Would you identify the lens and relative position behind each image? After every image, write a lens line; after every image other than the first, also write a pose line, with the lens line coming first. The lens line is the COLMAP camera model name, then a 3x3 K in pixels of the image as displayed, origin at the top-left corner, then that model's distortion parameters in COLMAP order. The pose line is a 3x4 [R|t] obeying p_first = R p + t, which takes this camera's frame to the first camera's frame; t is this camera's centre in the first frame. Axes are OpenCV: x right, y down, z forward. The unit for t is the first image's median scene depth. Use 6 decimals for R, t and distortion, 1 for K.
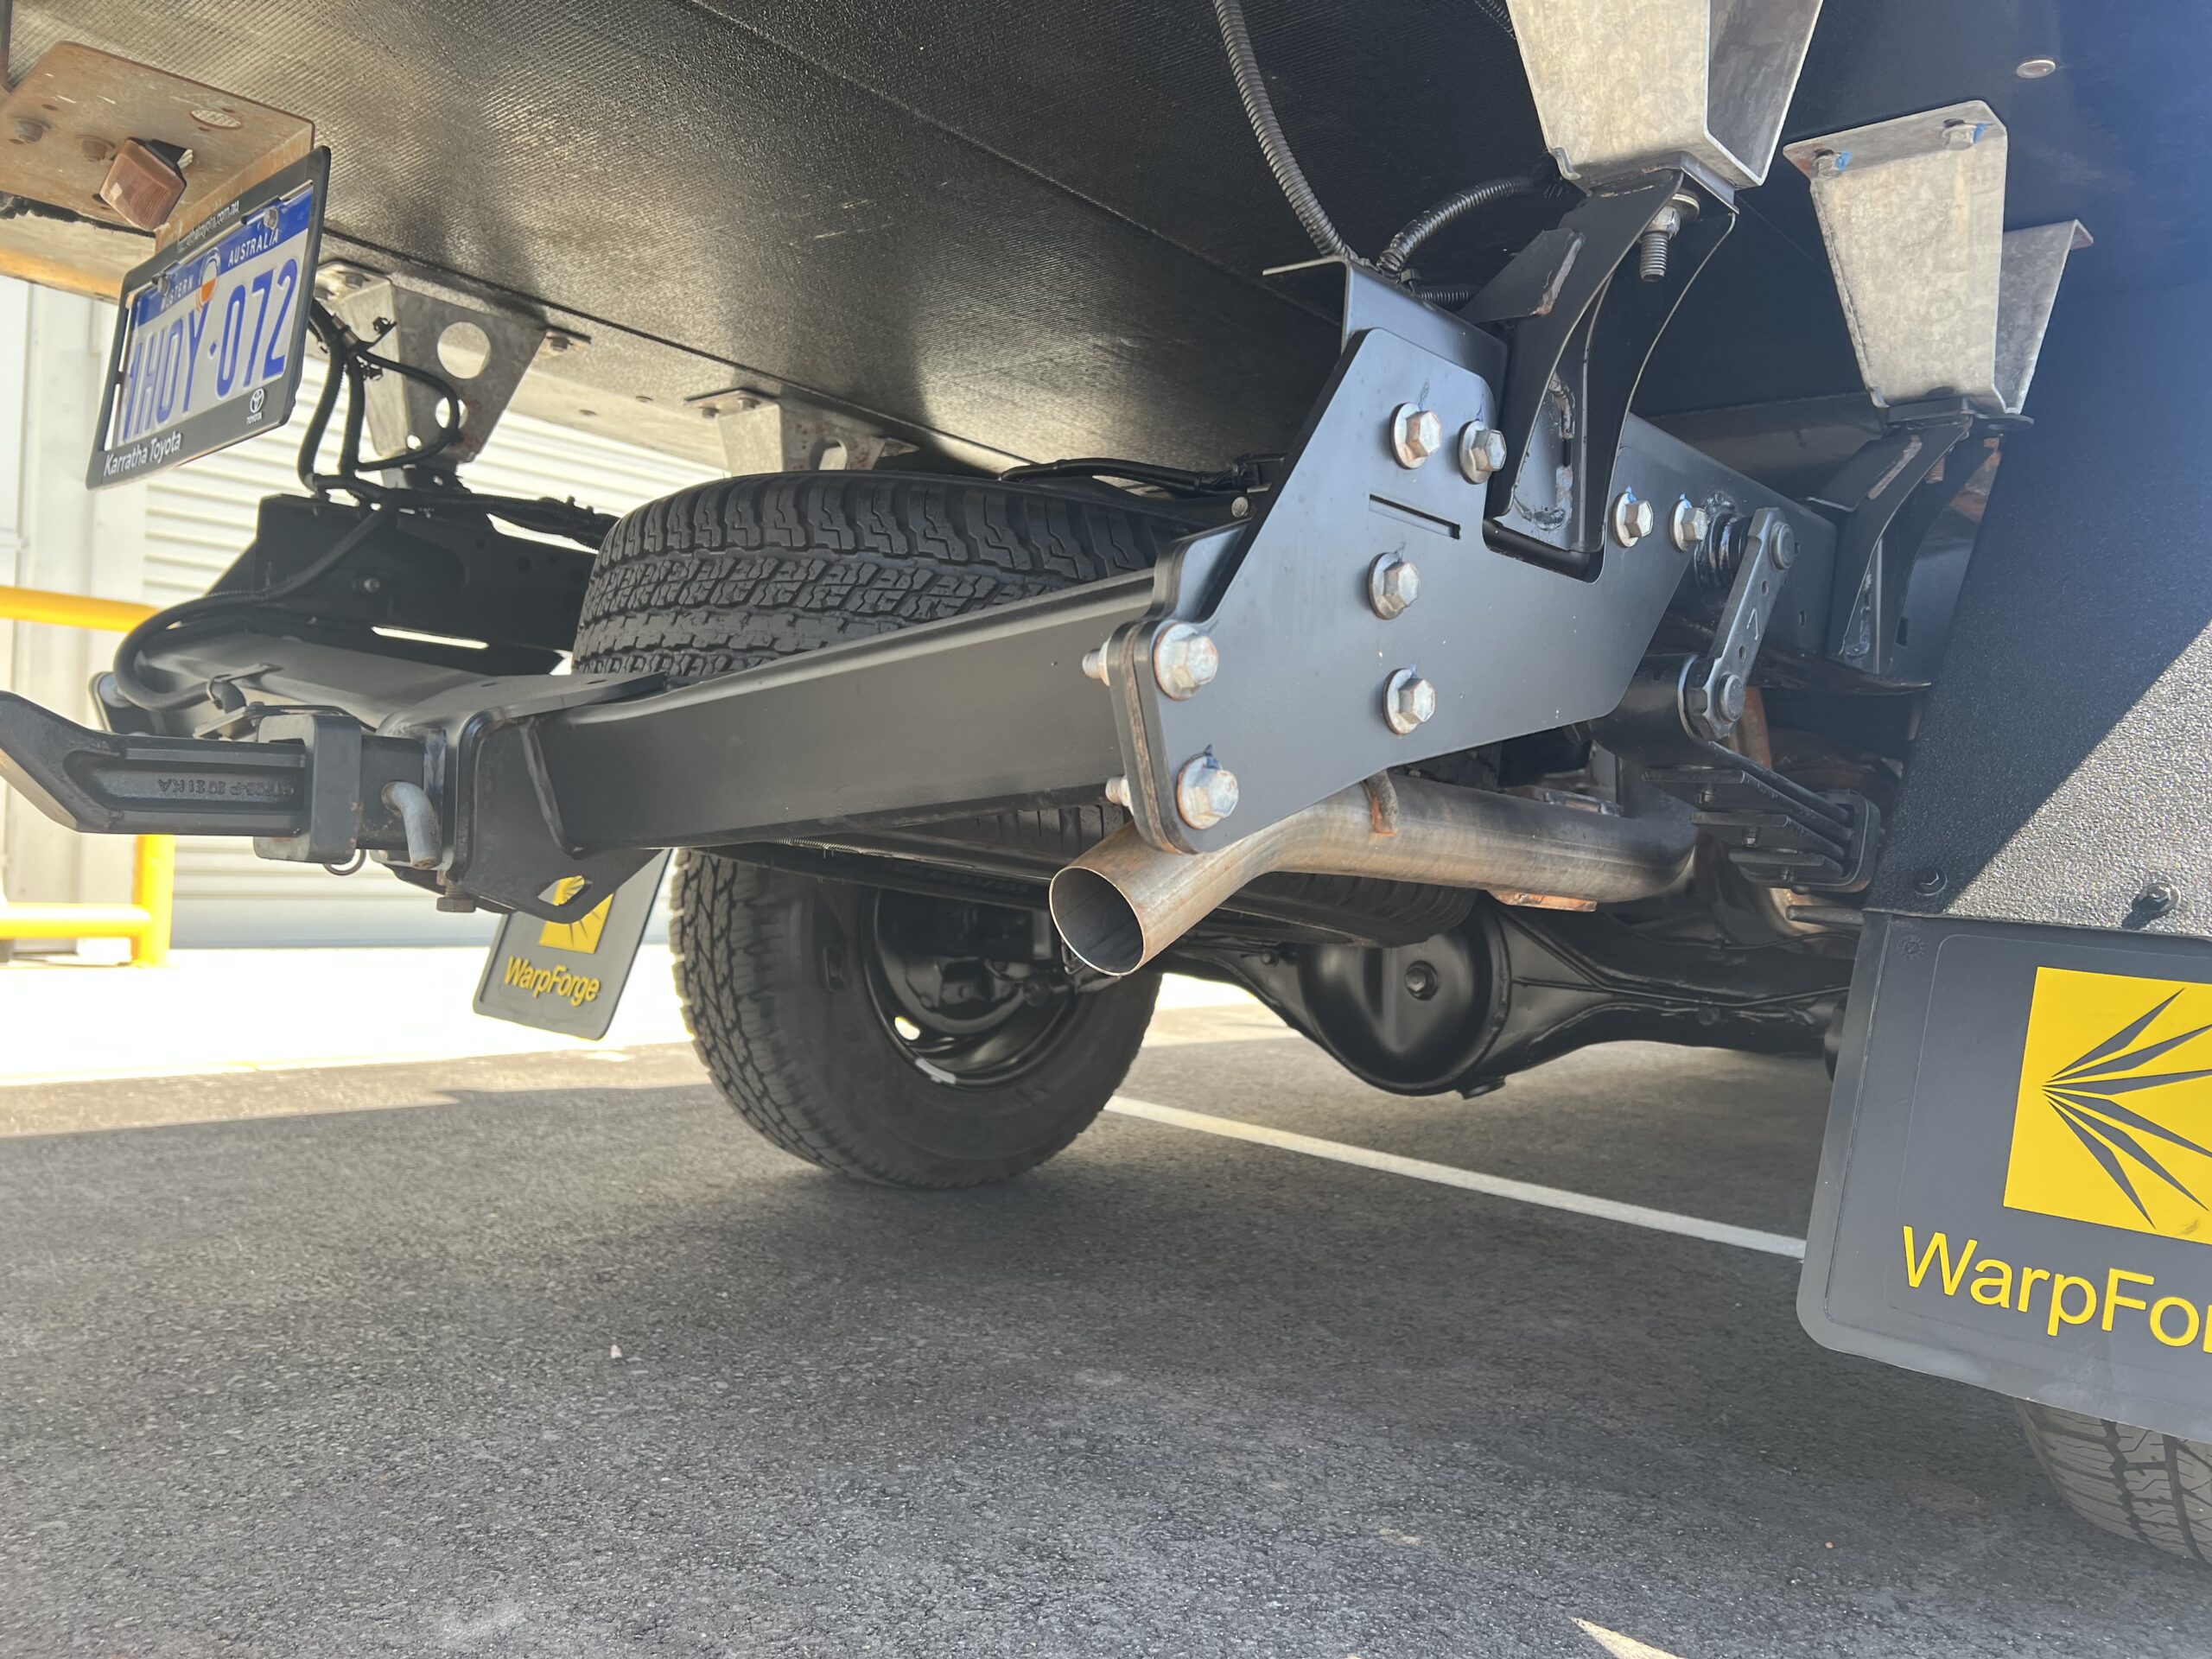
lens RADIAL K [[1658.4, 0, 1117.6], [0, 1658.4, 827.8], [0, 0, 1]] dist [0.061544, -0.067055]
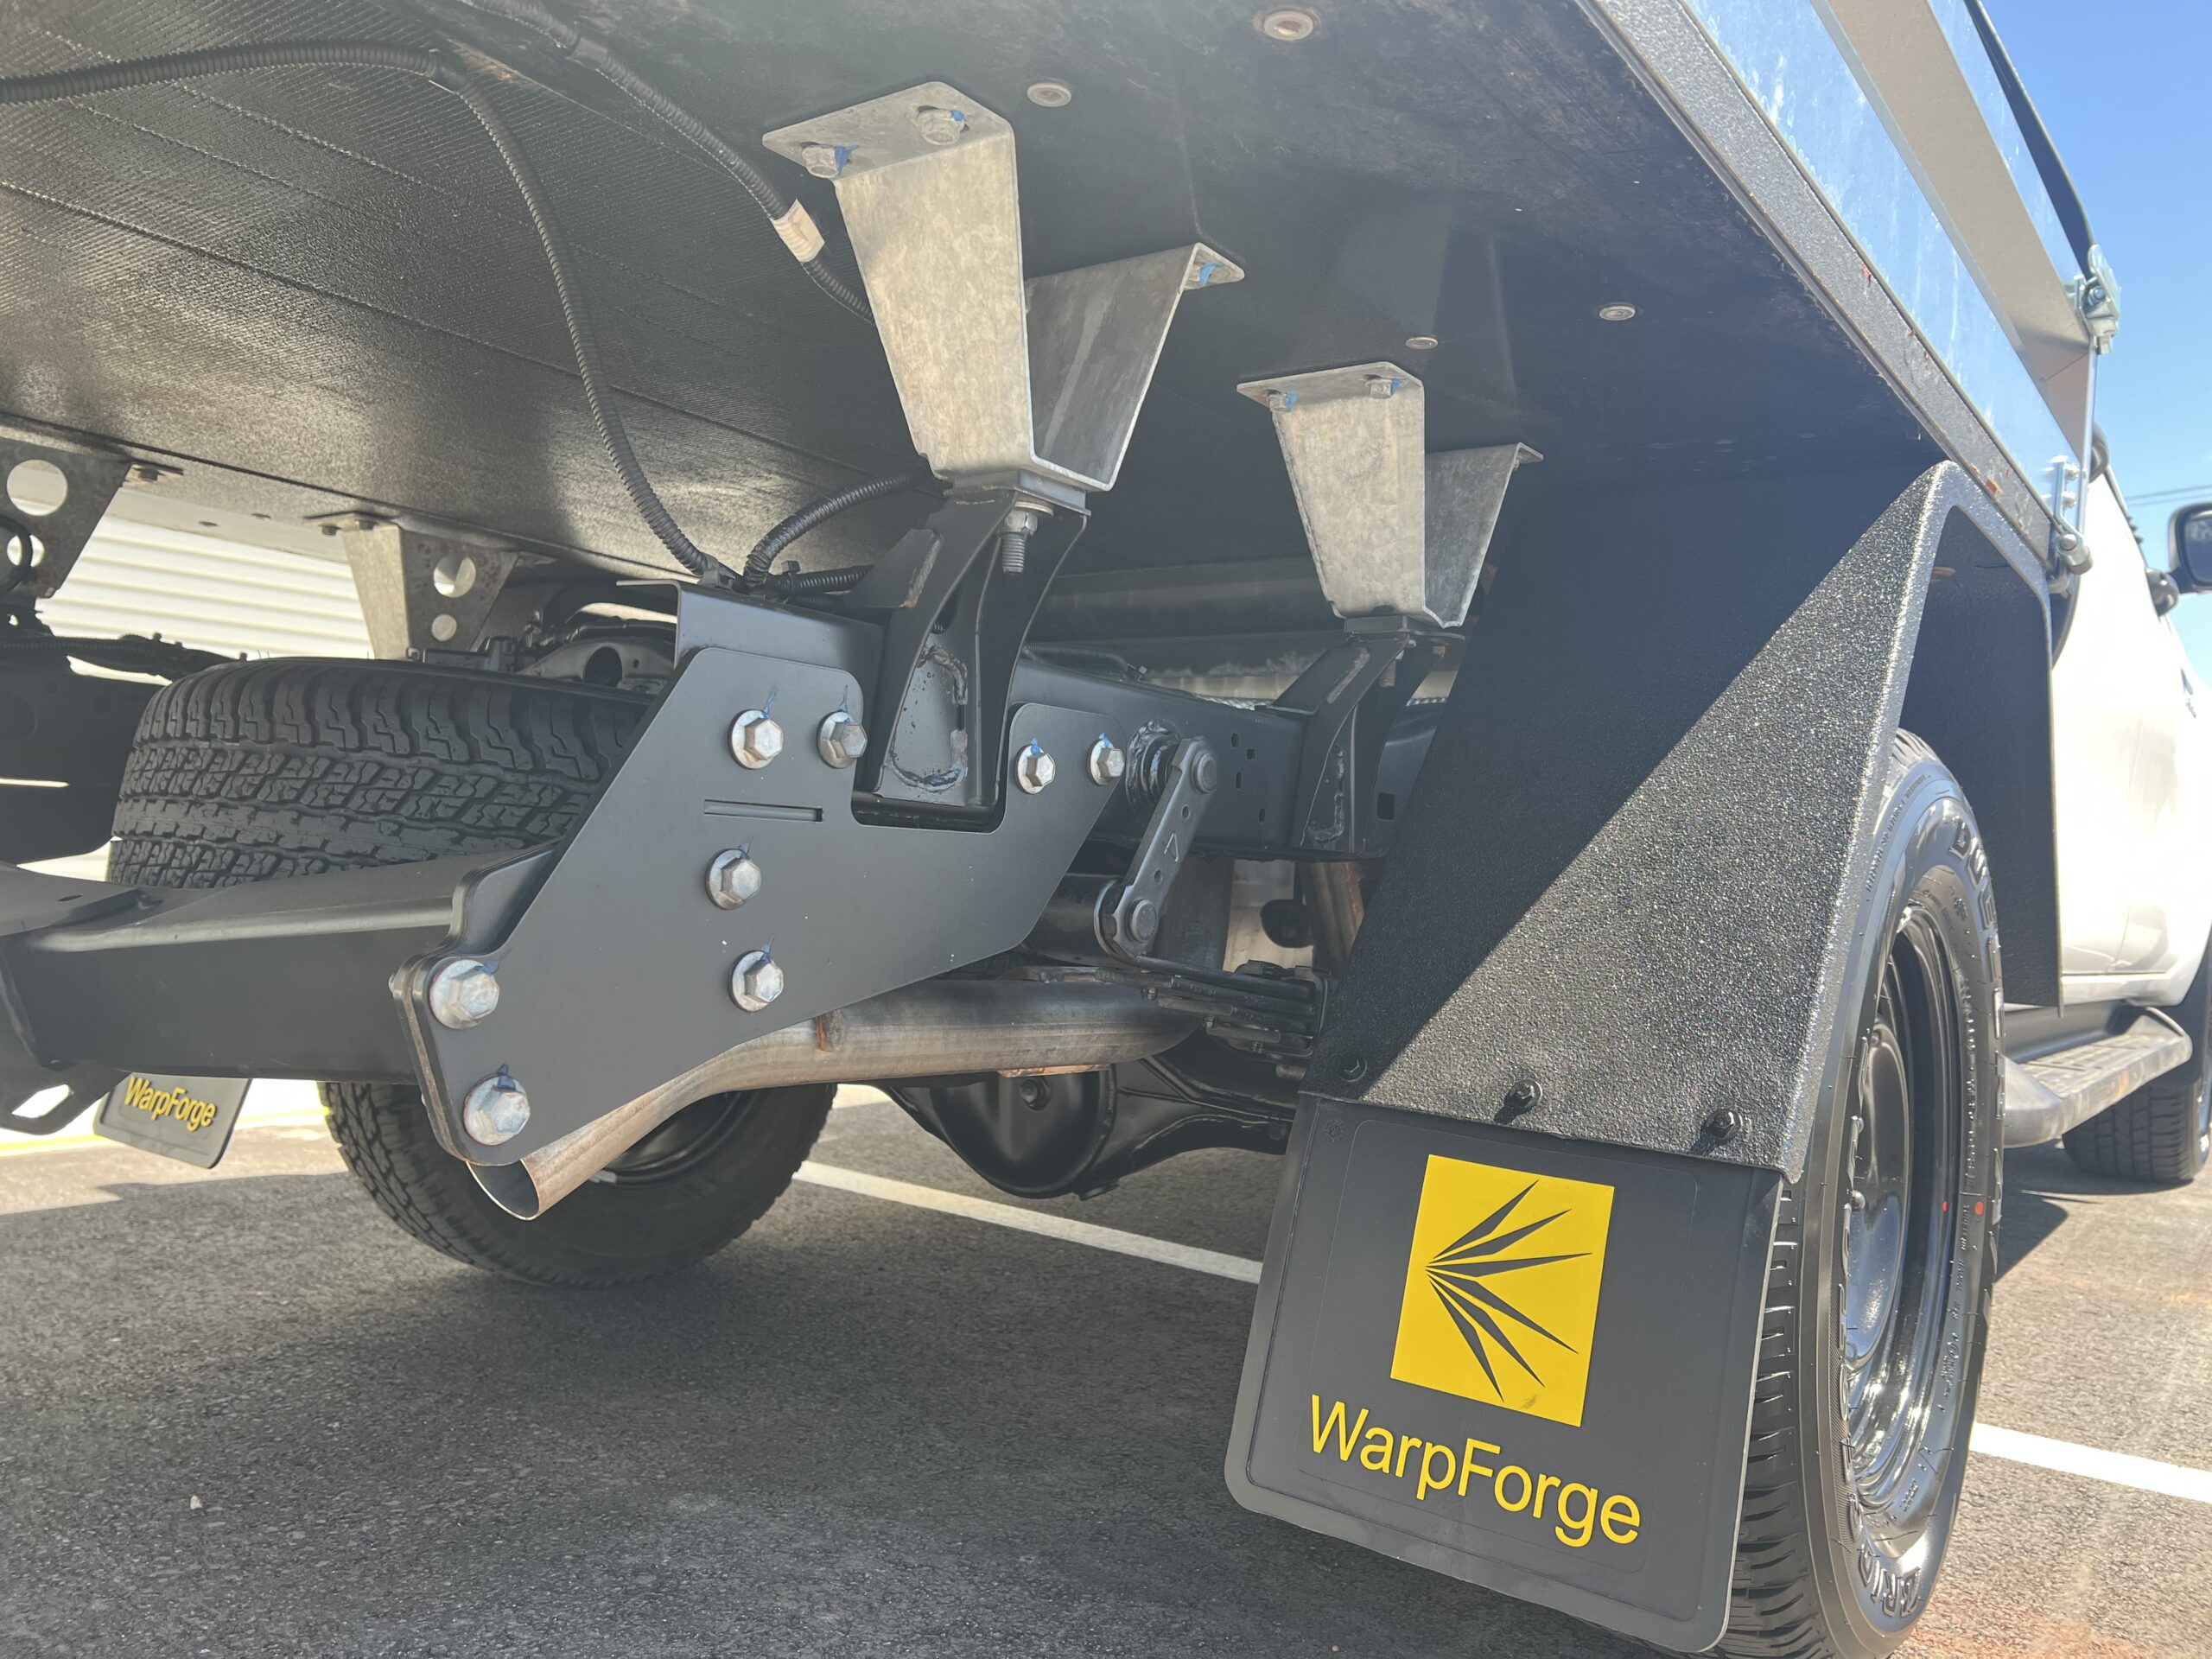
lens RADIAL K [[1658.4, 0, 1098.3], [0, 1658.4, 834.9], [0, 0, 1]] dist [0.061544, -0.067055]
pose [[0.995613, -0.008404, 0.093187, 0.188603], [0.007839, 0.999949, 0.006432, -0.112619], [-0.093236, -0.005673, 0.995628, -0.060982]]
